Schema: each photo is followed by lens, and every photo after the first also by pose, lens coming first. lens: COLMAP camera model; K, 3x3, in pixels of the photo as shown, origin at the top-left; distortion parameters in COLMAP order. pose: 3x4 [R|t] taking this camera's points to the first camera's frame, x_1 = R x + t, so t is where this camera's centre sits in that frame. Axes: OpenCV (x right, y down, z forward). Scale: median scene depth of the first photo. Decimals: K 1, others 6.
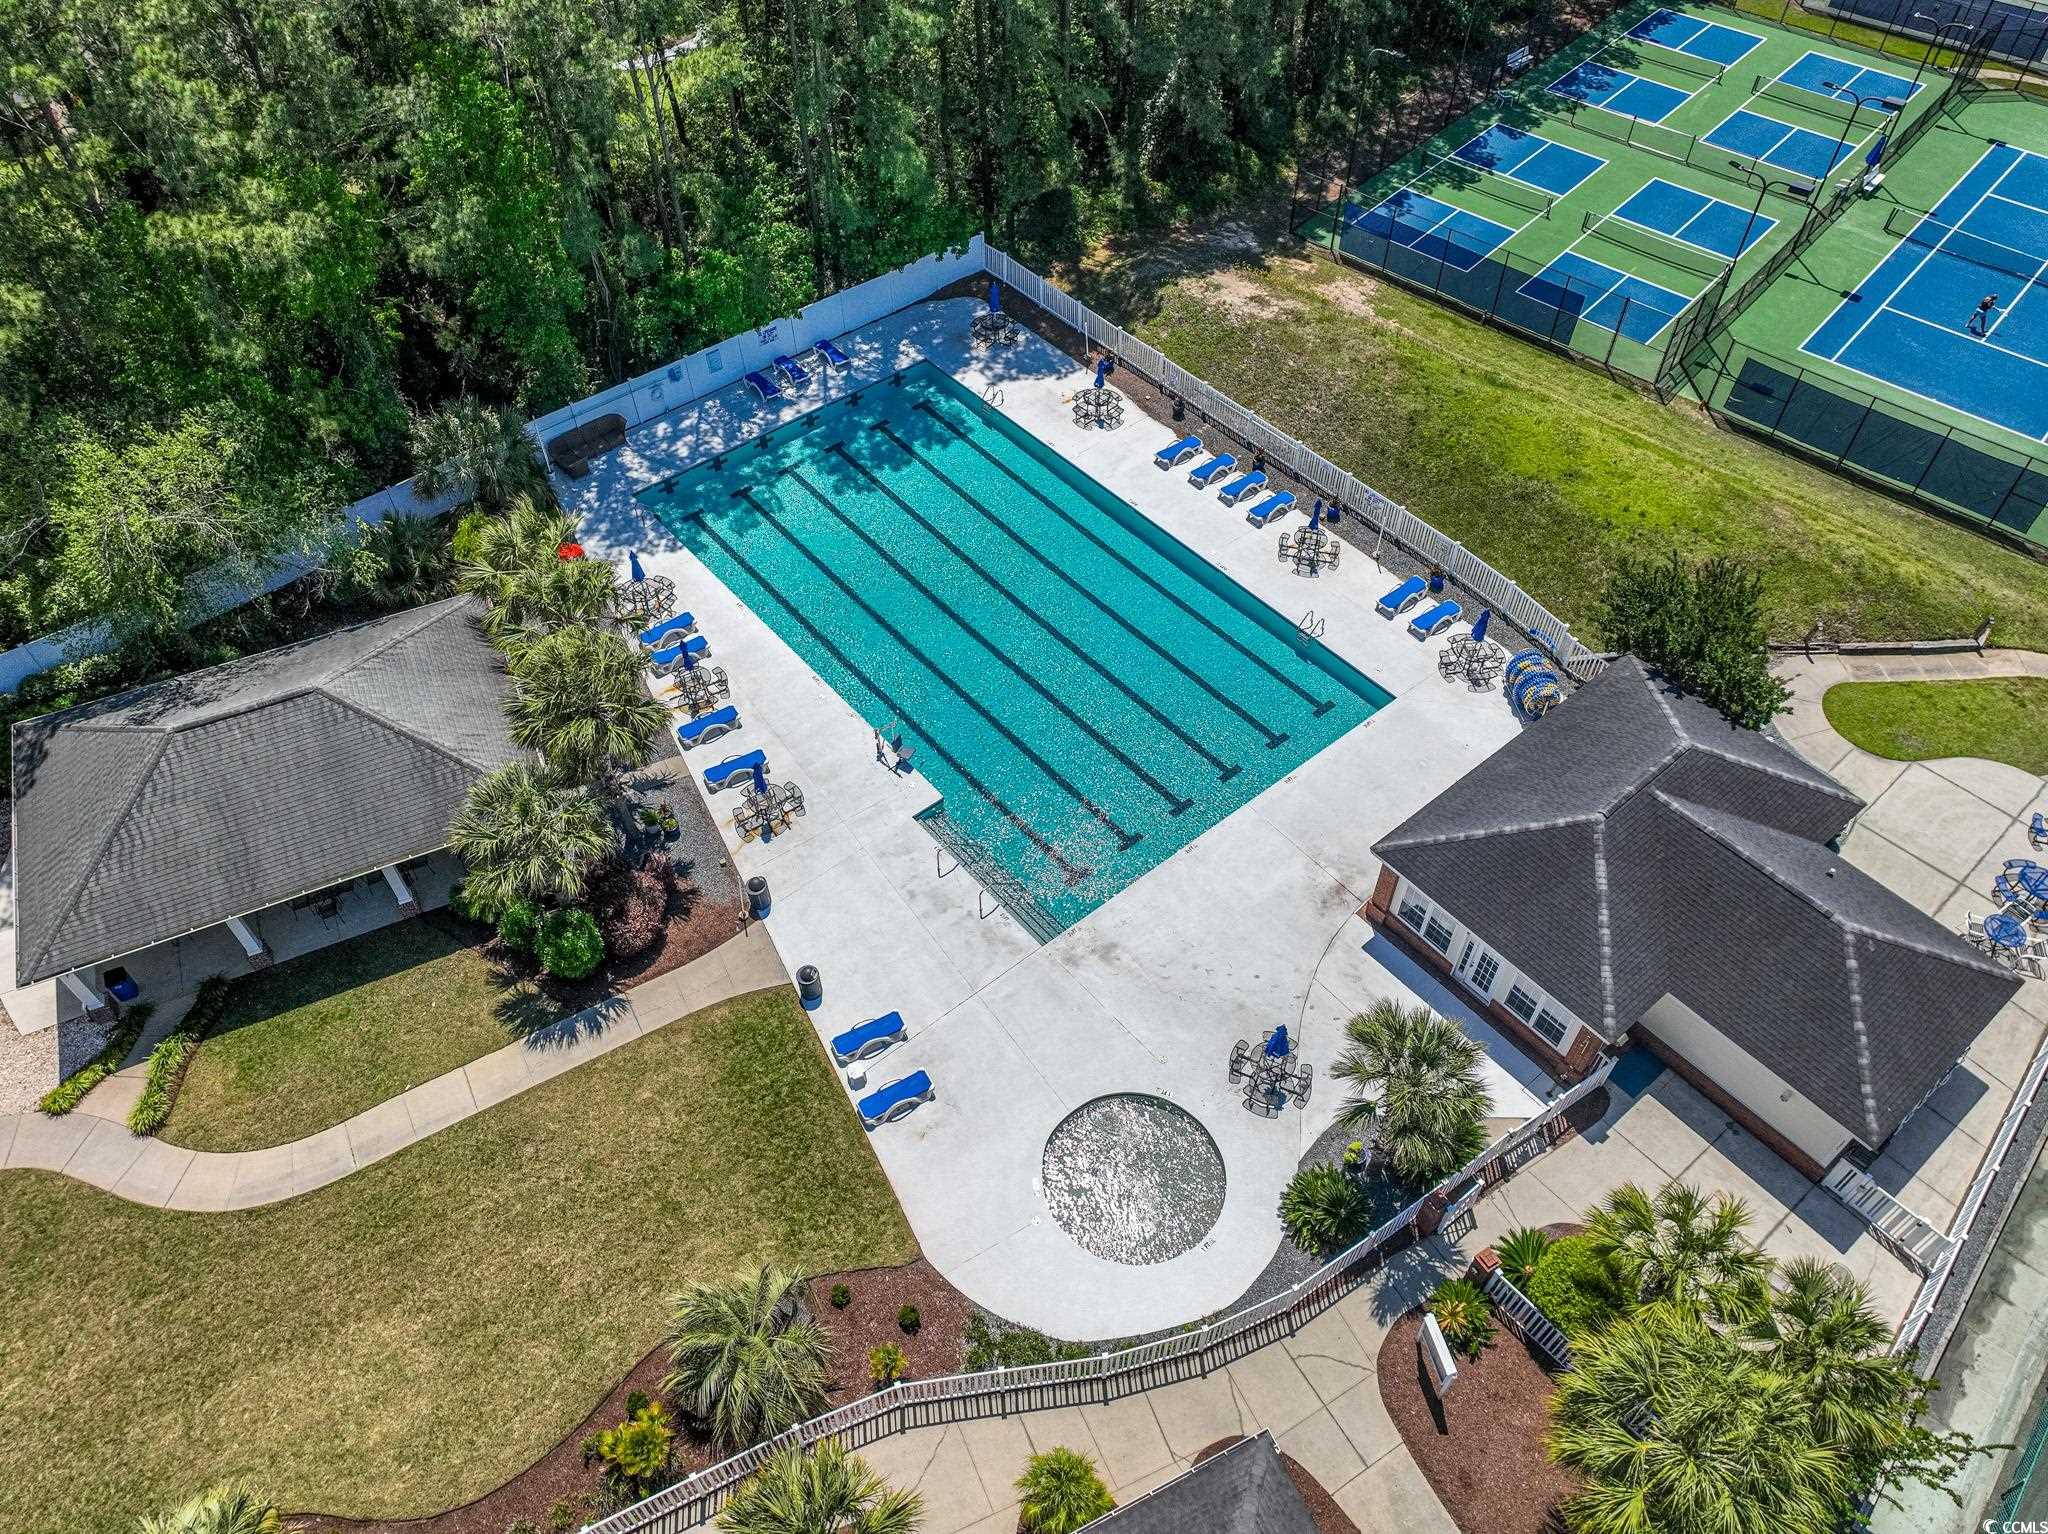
lens RADIAL K [[1423.0, 0, 1031.6], [0, 1423.0, 761.2], [0, 0, 1]] dist [-0.016438, 0.023038]
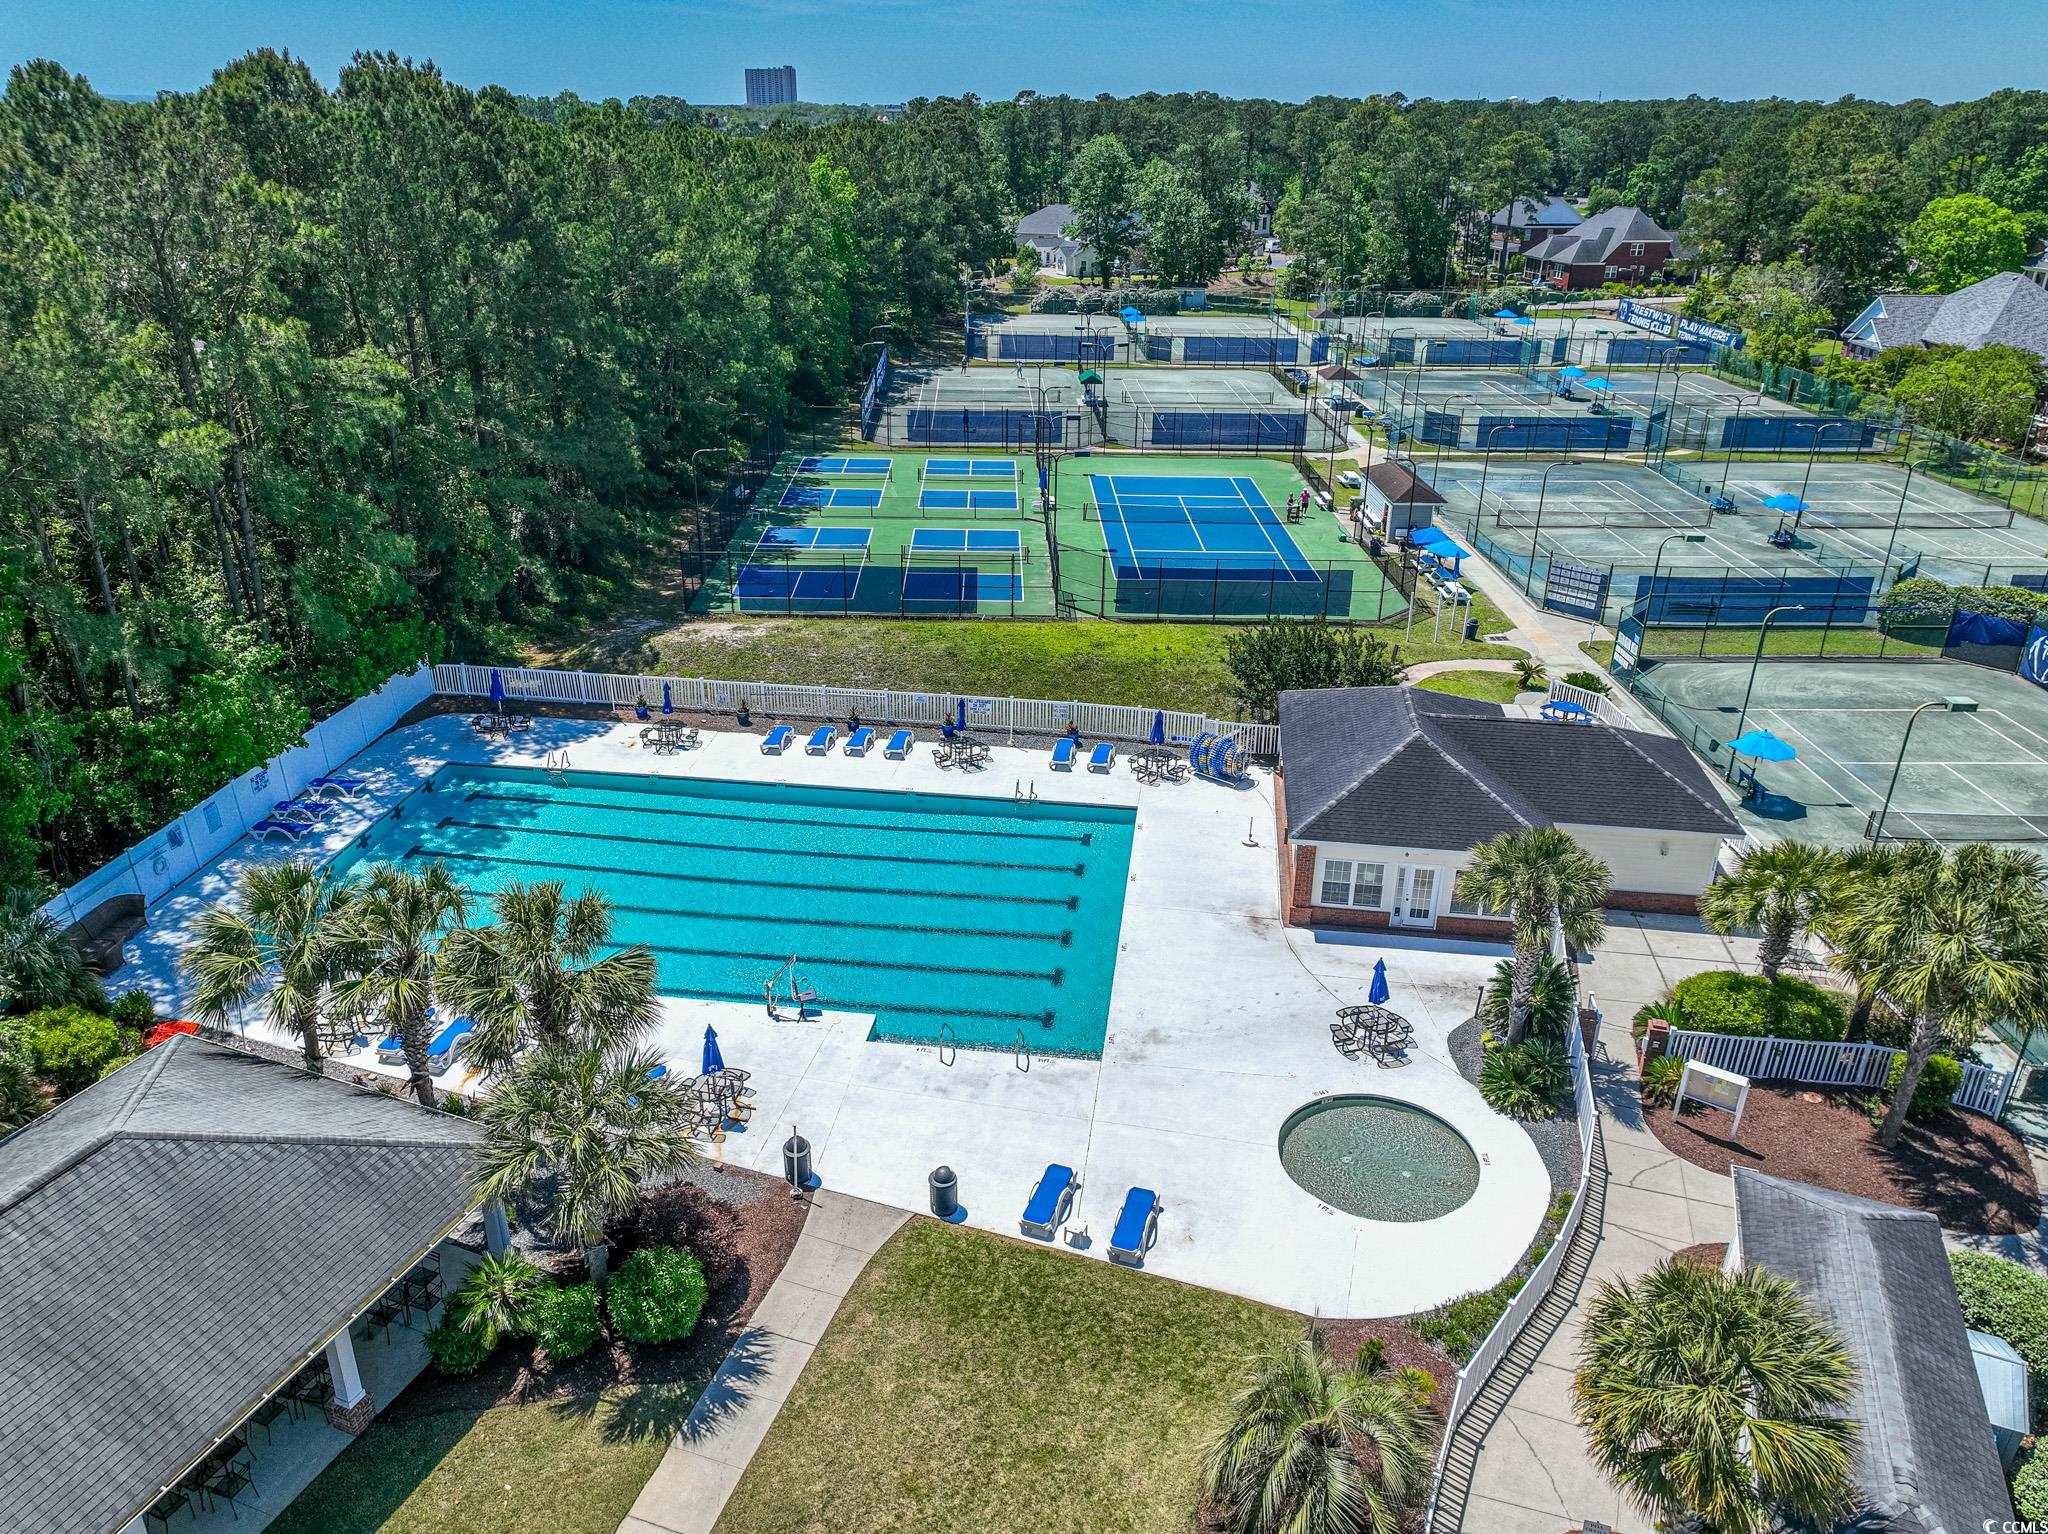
lens RADIAL K [[1423.0, 0, 1031.2], [0, 1423.0, 767.4], [0, 0, 1]] dist [-0.016438, 0.023038]
pose [[0.739484, -0.272769, 0.615436, -0.544078], [0.497448, 0.837382, -0.226576, 0.159726], [-0.453552, 0.473696, 0.754919, 0.250536]]
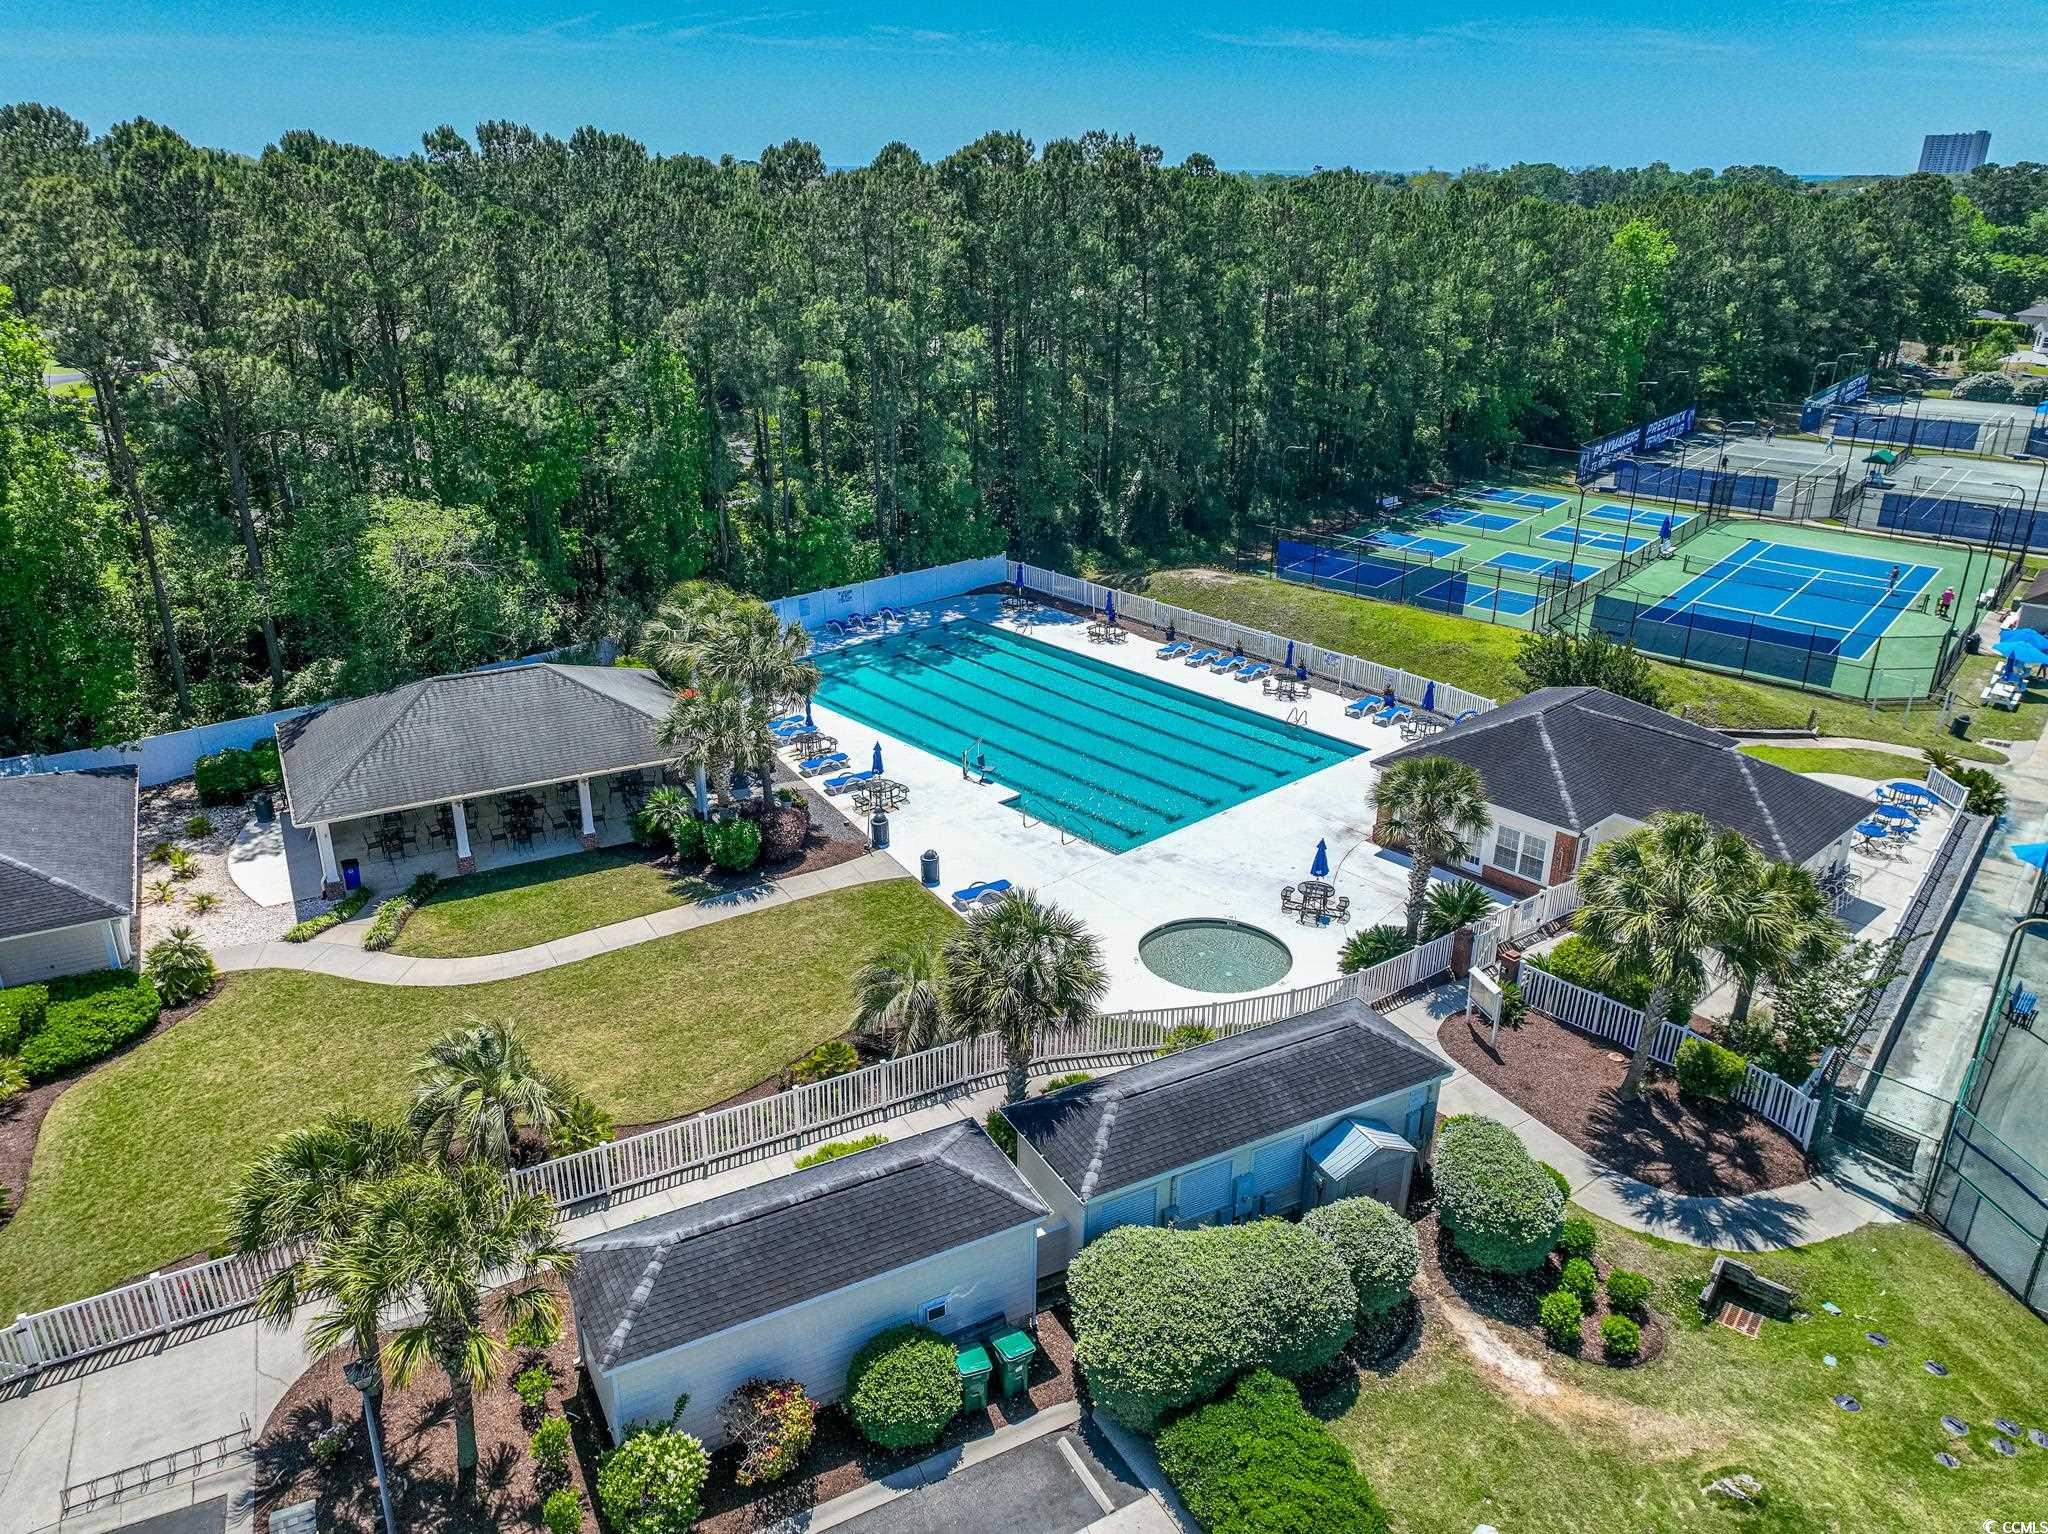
lens RADIAL K [[1423.0, 0, 1037.3], [0, 1423.0, 758.7], [0, 0, 1]] dist [-0.016438, 0.023038]
pose [[0.998312, -0.012621, 0.056697, -0.130977], [0.036308, 0.897494, -0.439529, 0.602472], [-0.045338, 0.440846, 0.896437, -0.133401]]
